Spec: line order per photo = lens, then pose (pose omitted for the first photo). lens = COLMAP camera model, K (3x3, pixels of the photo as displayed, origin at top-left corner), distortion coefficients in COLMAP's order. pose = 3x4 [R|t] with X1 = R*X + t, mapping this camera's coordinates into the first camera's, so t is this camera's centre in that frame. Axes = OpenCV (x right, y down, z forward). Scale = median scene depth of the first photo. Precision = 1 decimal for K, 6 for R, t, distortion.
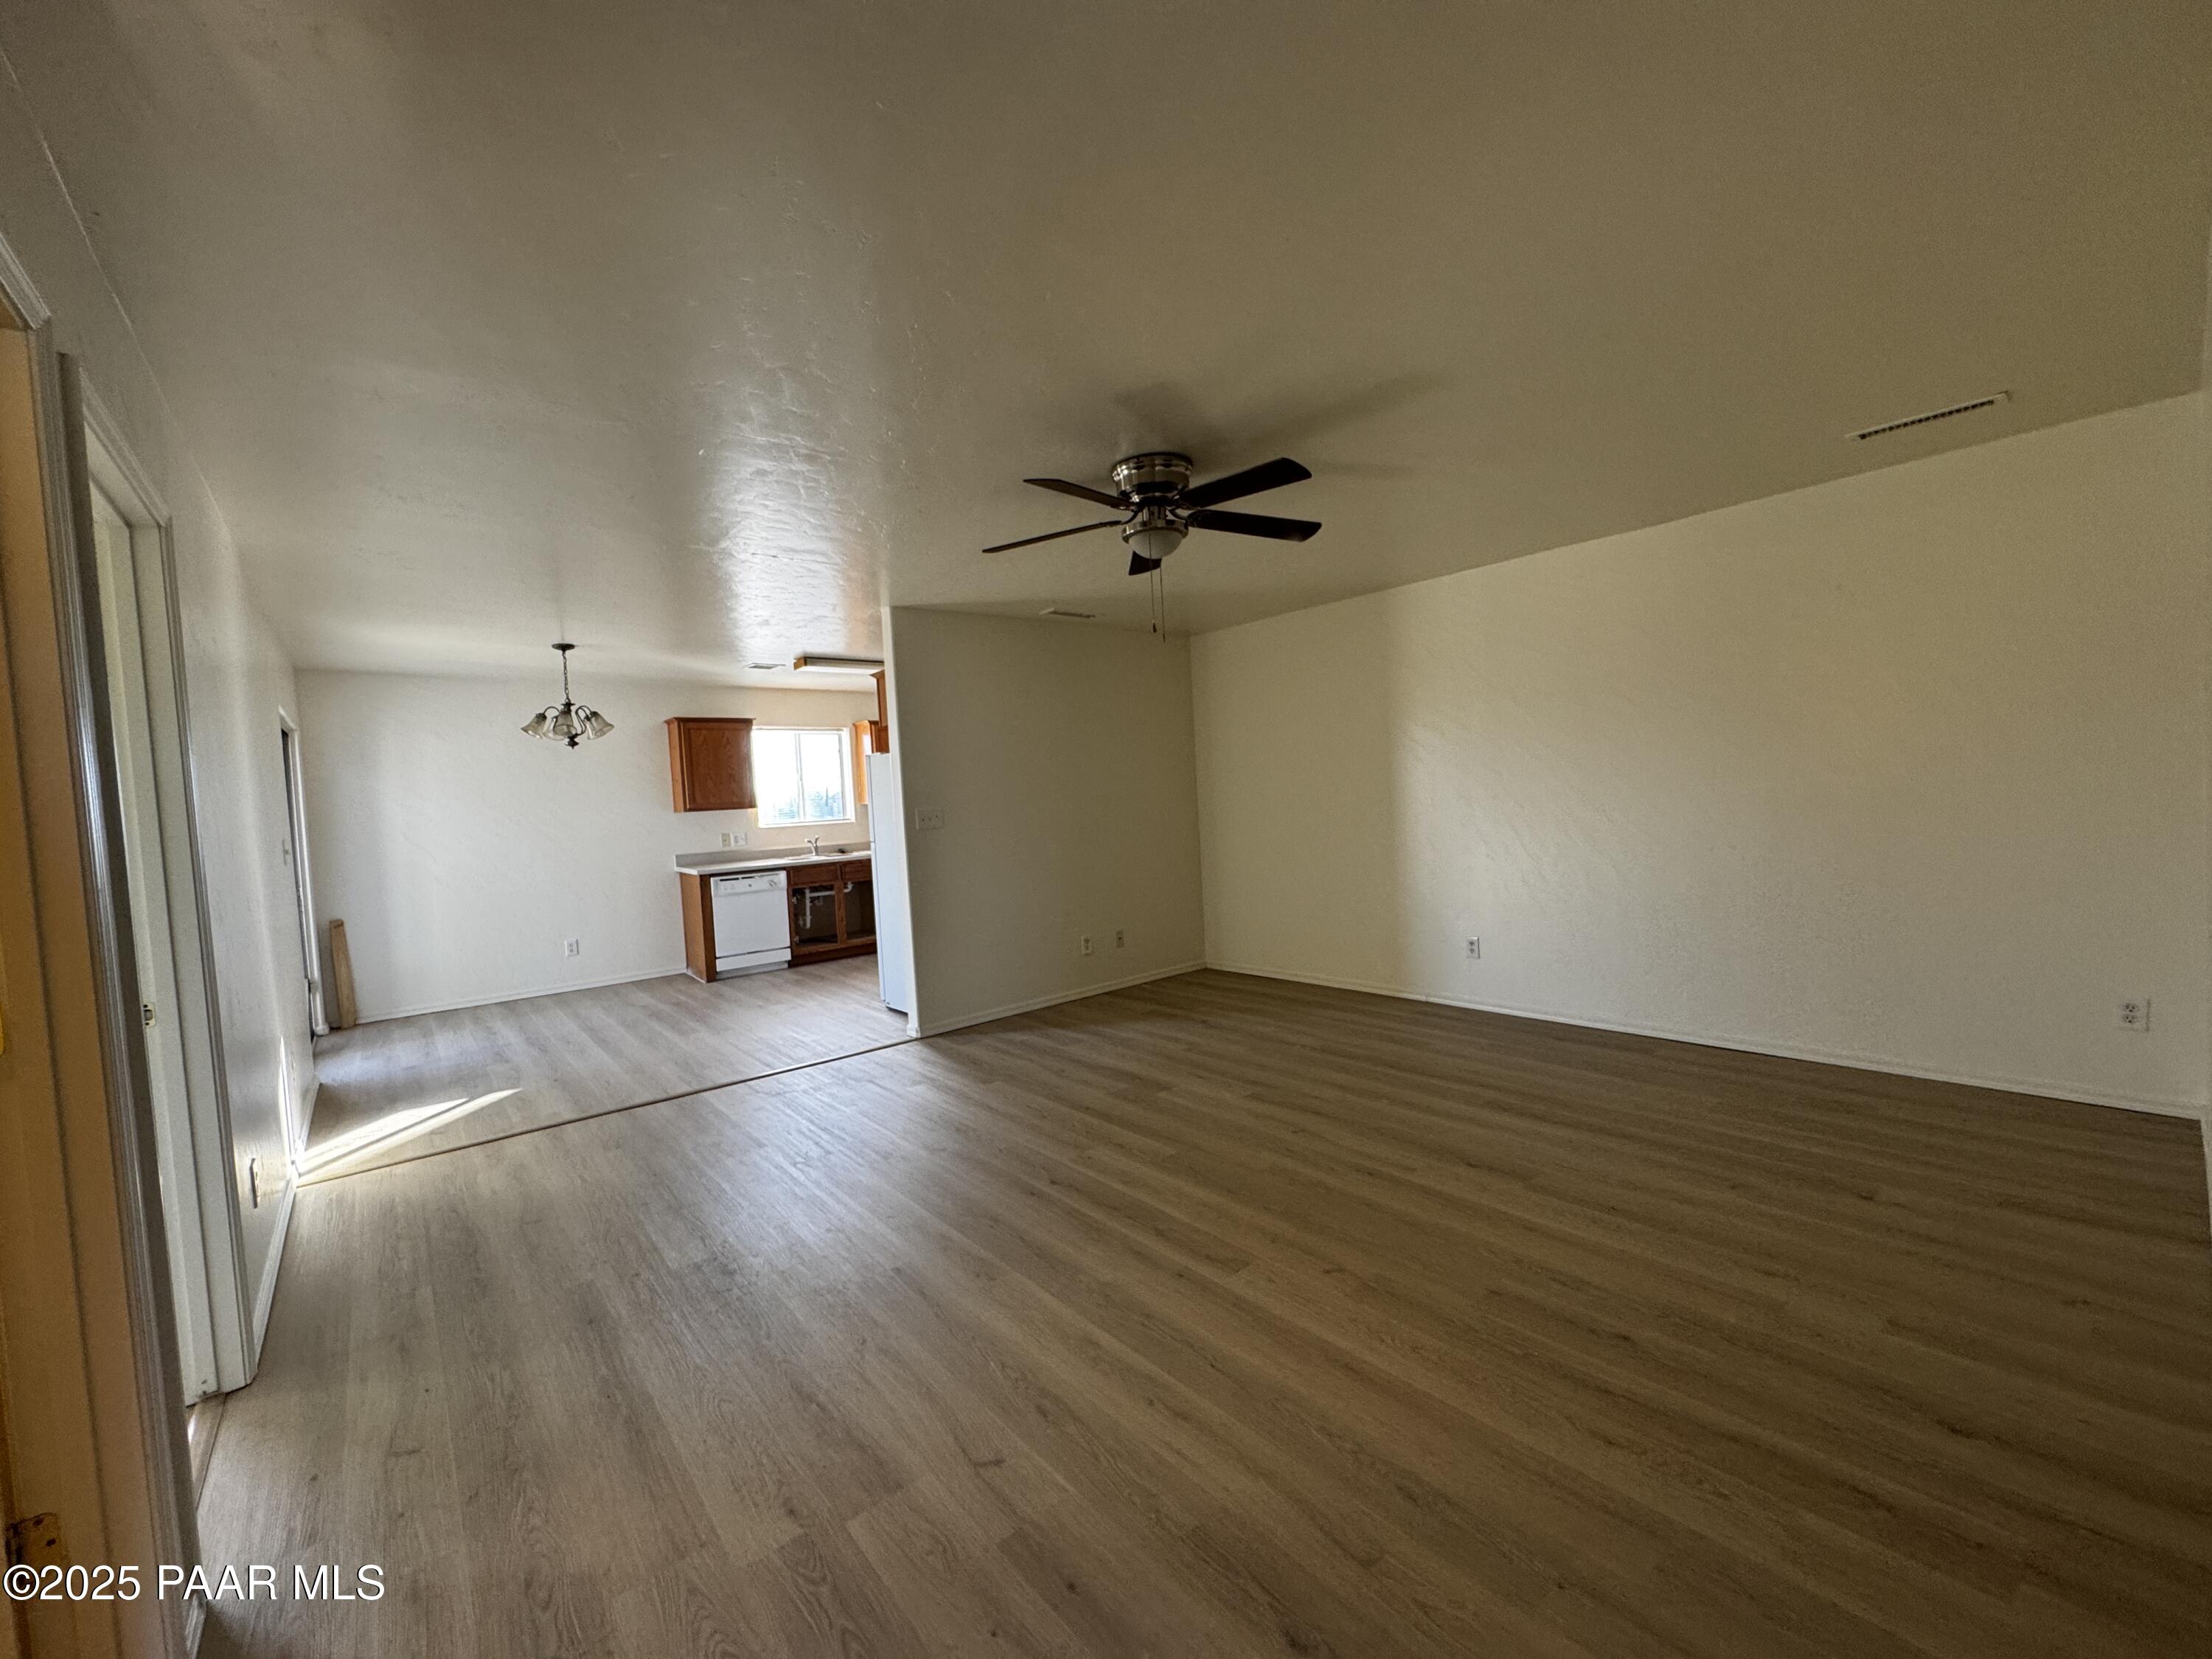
lens RADIAL K [[880.3, 0, 1110.4], [0, 880.3, 833.2], [0, 0, 1]] dist [-0.002810, 0.000617]
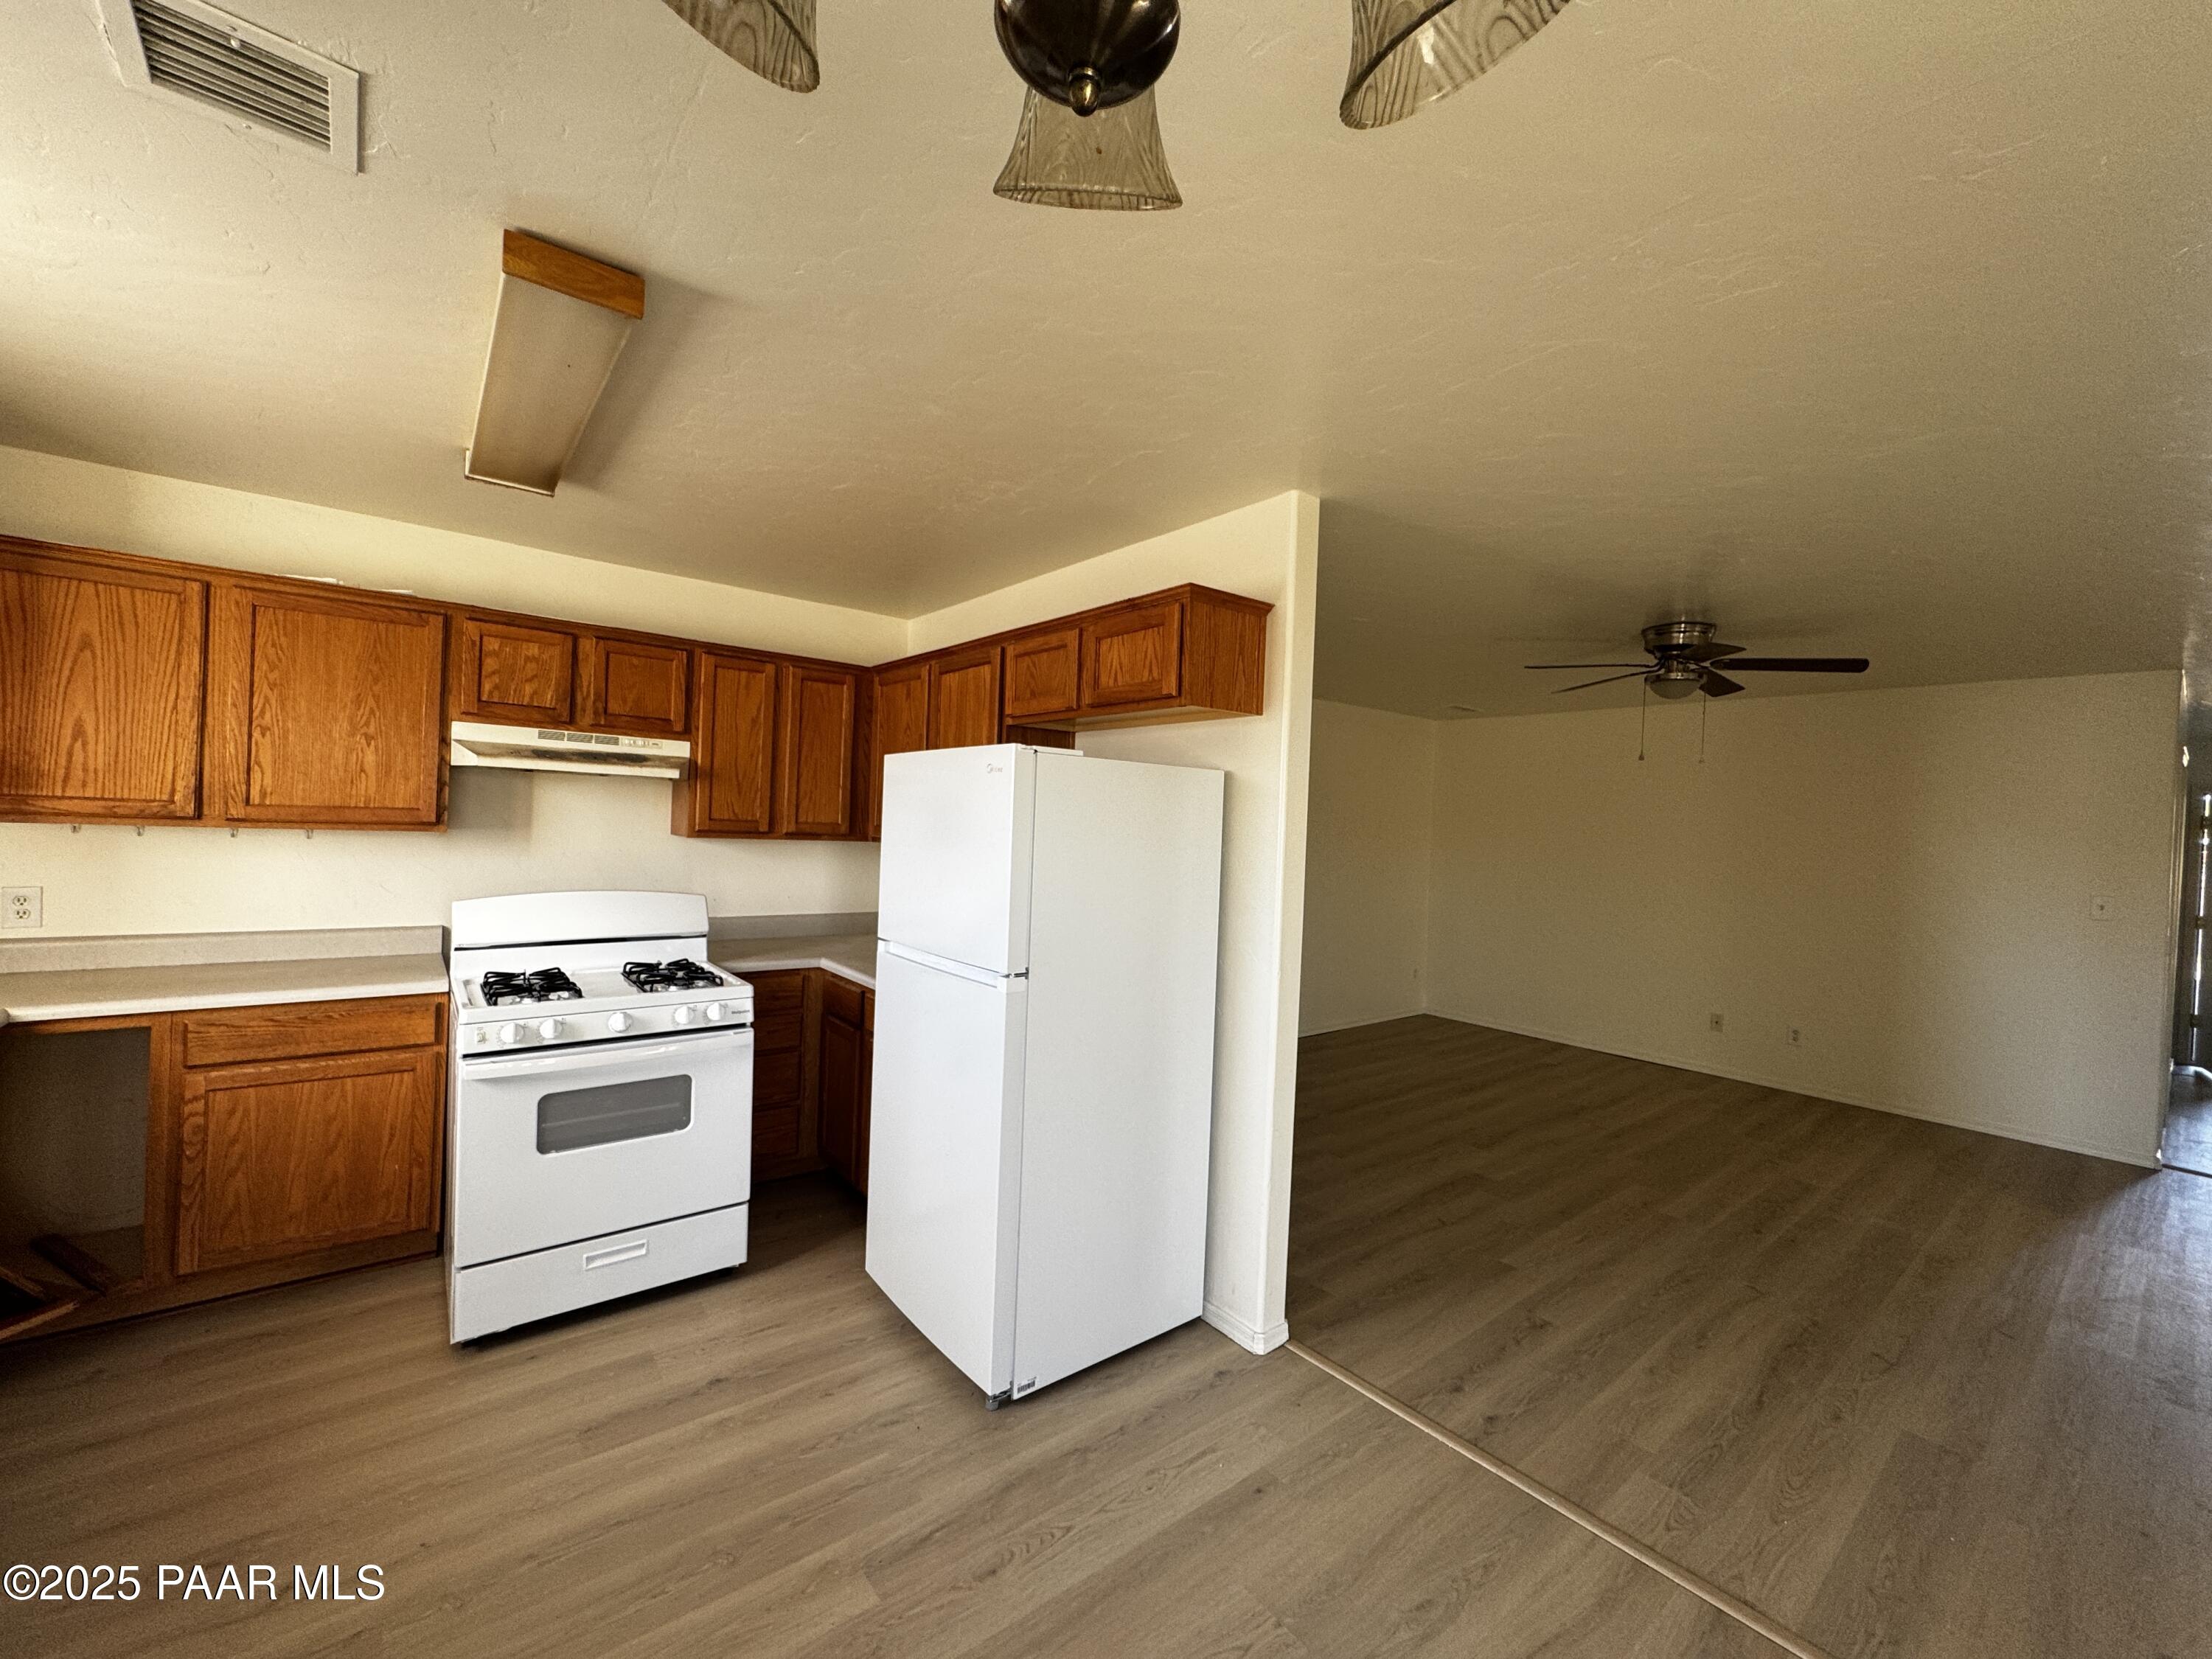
lens RADIAL K [[880.3, 0, 1103.1], [0, 880.3, 828.4], [0, 0, 1]] dist [-0.002810, 0.000617]
pose [[0.027526, 0.046409, 0.998543, -1.061550], [0.000373, 0.998921, -0.046437, -0.062153], [-0.999621, 0.001650, 0.027479, 1.542855]]
